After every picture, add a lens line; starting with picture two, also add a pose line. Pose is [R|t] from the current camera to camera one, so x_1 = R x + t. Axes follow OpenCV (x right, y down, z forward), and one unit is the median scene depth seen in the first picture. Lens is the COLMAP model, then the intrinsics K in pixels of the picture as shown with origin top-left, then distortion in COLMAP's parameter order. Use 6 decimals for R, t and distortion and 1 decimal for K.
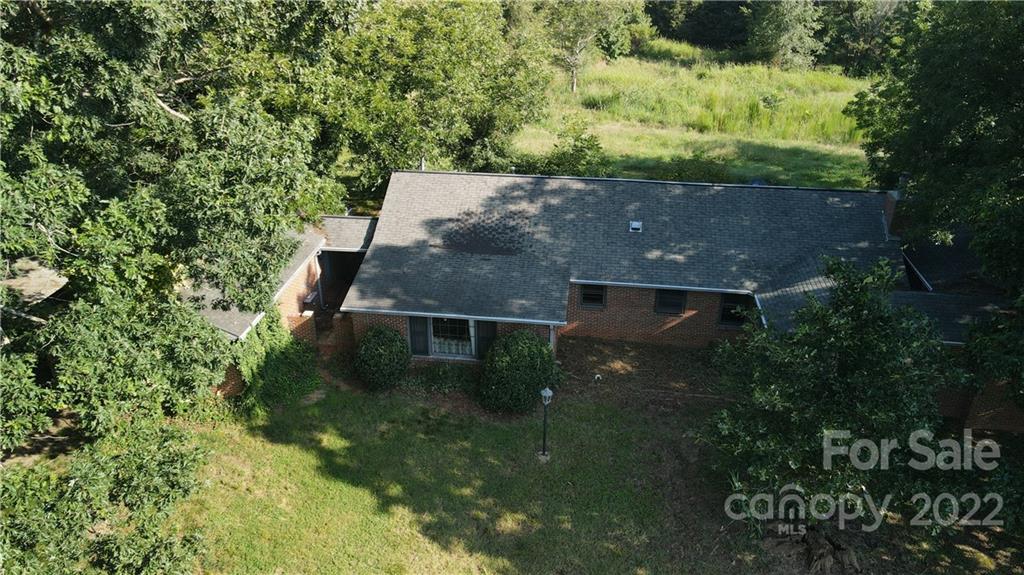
lens RADIAL K [[759.7, 0, 515.4], [0, 759.7, 281.8], [0, 0, 1]] dist [0.000060, 0.025936]
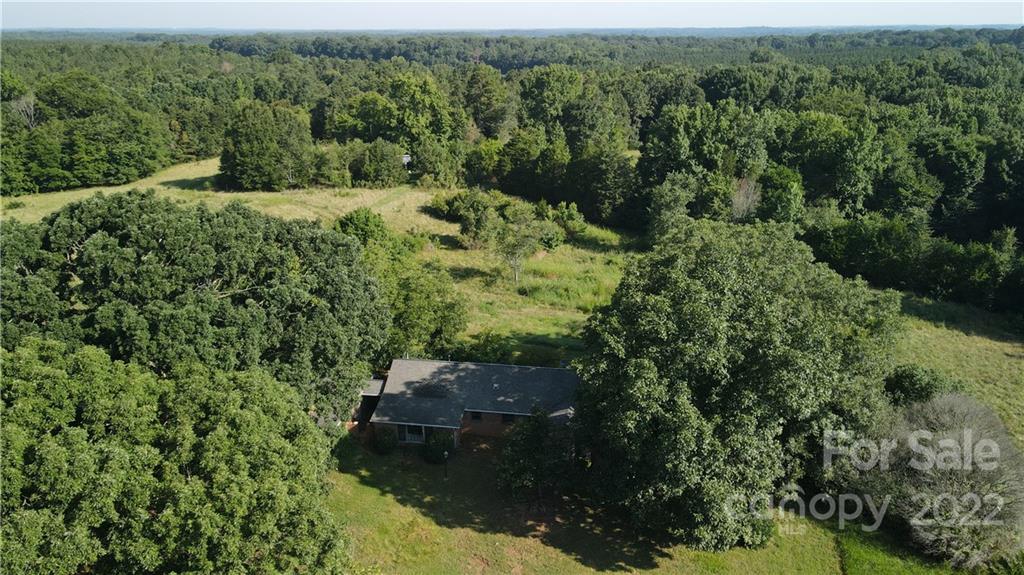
lens RADIAL K [[759.7, 0, 512.1], [0, 759.7, 286.9], [0, 0, 1]] dist [0.000060, 0.025936]
pose [[0.999732, 0.006658, -0.022164, 0.270330], [-0.009648, 0.990435, -0.137645, -0.056149], [0.021036, 0.137822, 0.990234, -1.411954]]
